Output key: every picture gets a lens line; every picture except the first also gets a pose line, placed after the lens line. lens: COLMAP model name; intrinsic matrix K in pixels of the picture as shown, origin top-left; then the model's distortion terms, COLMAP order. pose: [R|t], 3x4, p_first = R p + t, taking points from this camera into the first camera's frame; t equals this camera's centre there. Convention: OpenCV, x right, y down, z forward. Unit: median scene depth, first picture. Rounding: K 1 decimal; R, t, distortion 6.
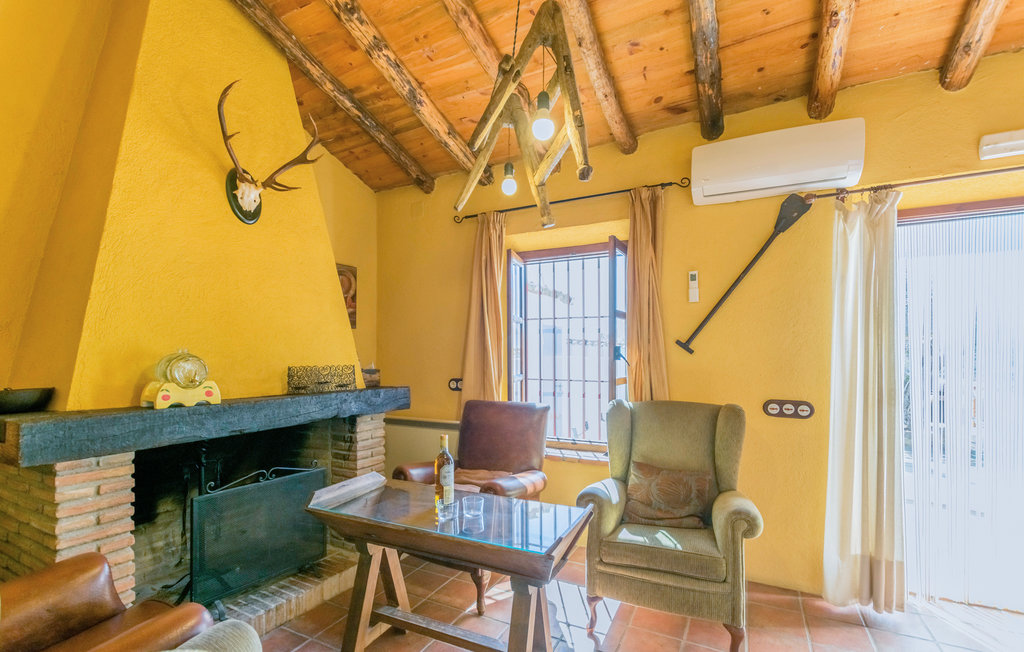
lens RADIAL K [[458.0, 0, 513.8], [0, 458.0, 334.6], [0, 0, 1]] dist [0.011057, -0.000295]
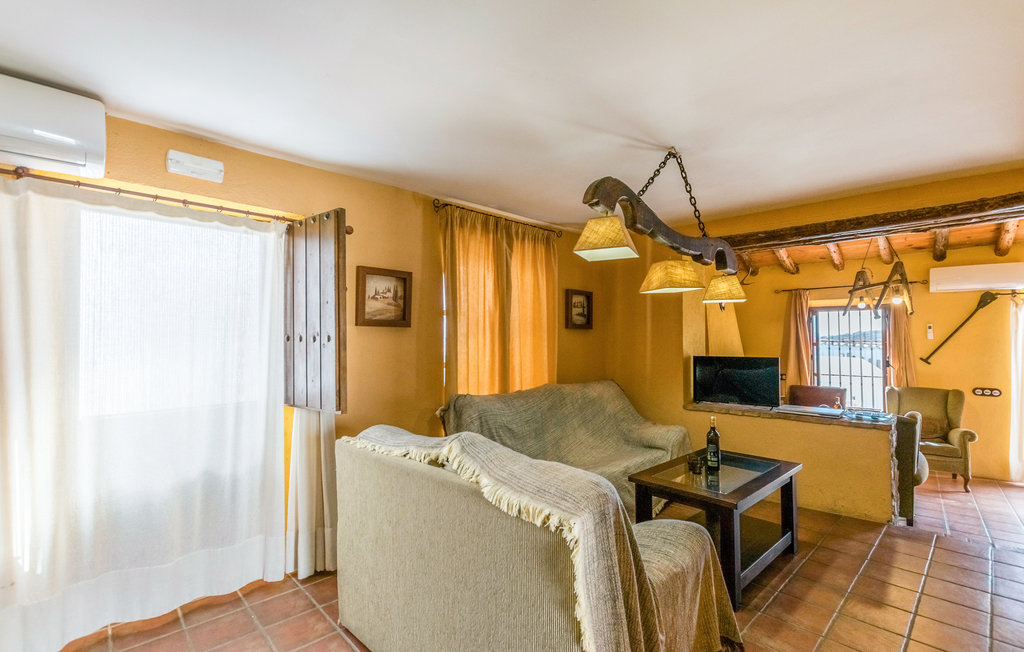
lens RADIAL K [[449.5, 0, 527.9], [0, 449.5, 316.1], [0, 0, 1]] dist [-0.004350, -0.001006]
pose [[0.972277, -0.013211, -0.233458, -0.952445], [0.011408, 0.999894, -0.009074, -0.190216], [0.233553, 0.006159, 0.972325, -1.465263]]
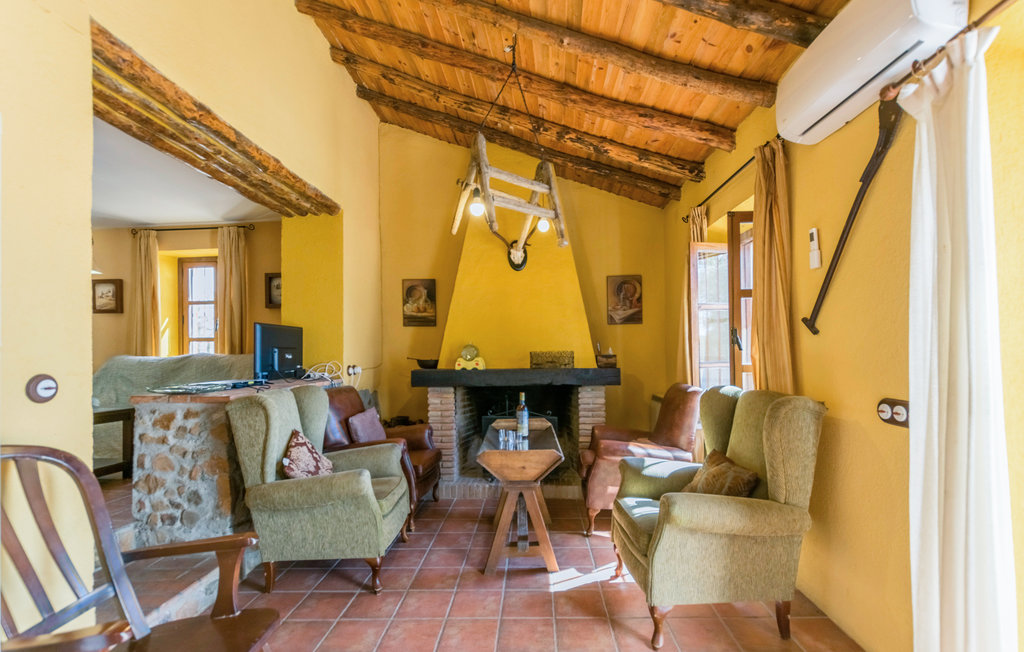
lens RADIAL K [[449.5, 0, 527.9], [0, 449.5, 316.1], [0, 0, 1]] dist [-0.004350, -0.001006]
pose [[0.449933, -0.074475, -0.889952, 0.908119], [0.051335, 0.997026, -0.057482, 0.031892], [0.891586, -0.019823, 0.452418, 0.233218]]
